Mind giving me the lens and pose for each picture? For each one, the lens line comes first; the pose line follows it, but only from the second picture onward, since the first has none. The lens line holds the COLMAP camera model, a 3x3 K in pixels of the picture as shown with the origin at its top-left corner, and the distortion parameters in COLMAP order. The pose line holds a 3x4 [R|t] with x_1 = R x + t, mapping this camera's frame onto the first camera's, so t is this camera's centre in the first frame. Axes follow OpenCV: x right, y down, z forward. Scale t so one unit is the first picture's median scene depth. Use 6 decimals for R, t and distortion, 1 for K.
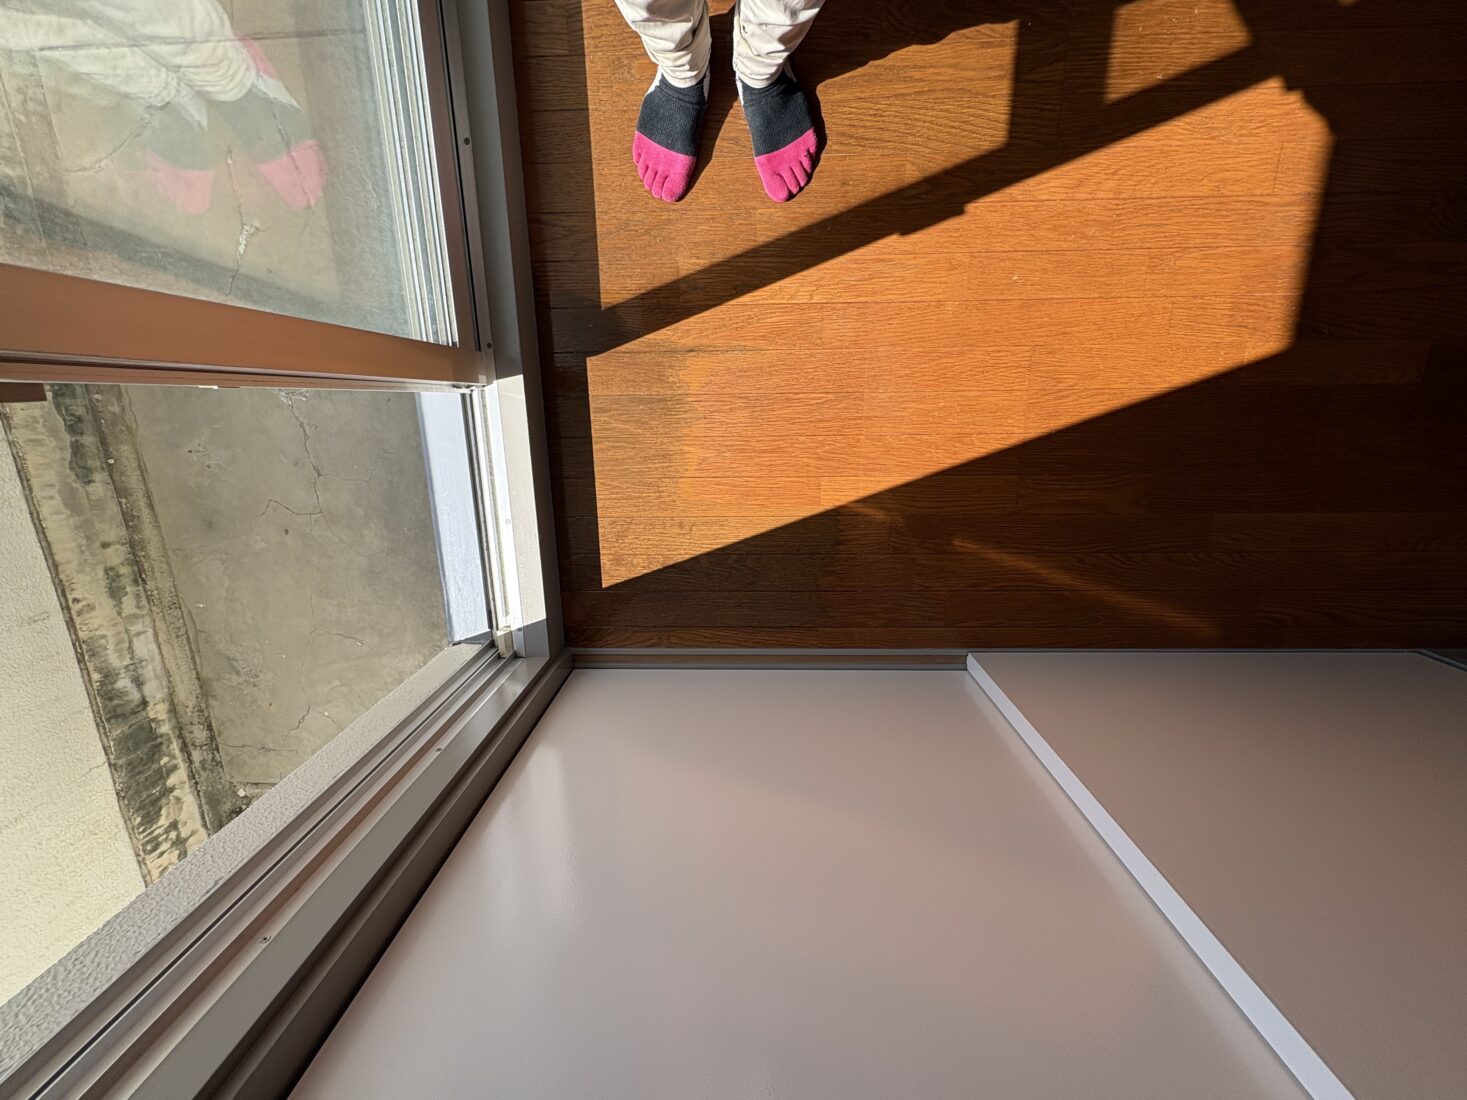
lens RADIAL K [[588.6, 0, 733.0], [0, 588.6, 552.8], [0, 0, 1]] dist [0.005762, -0.000207]
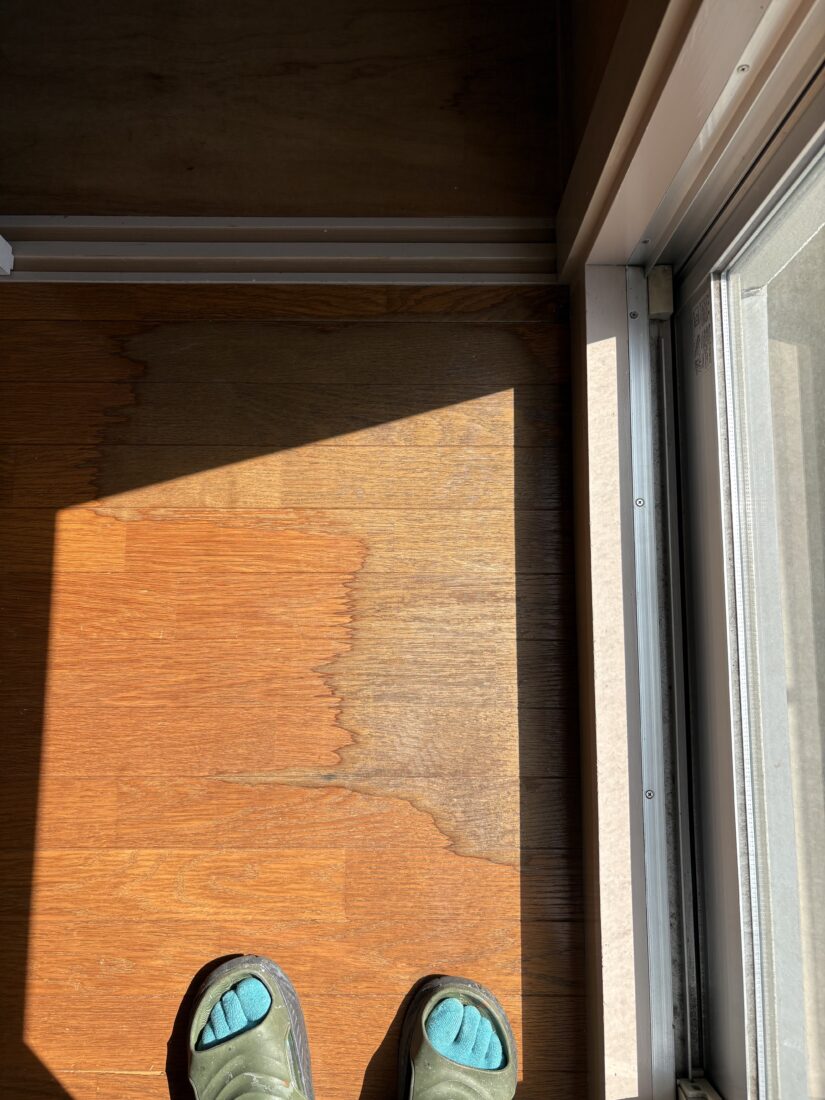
lens RADIAL K [[847.9, 0, 412.1], [0, 847.9, 549.9], [0, 0, 1]] dist [0.015817, -0.006759]
pose [[-0.999421, -0.008810, 0.032875, -0.170129], [0.005051, -0.993615, -0.112712, -0.005908], [0.033658, -0.112480, 0.993084, 0.135252]]
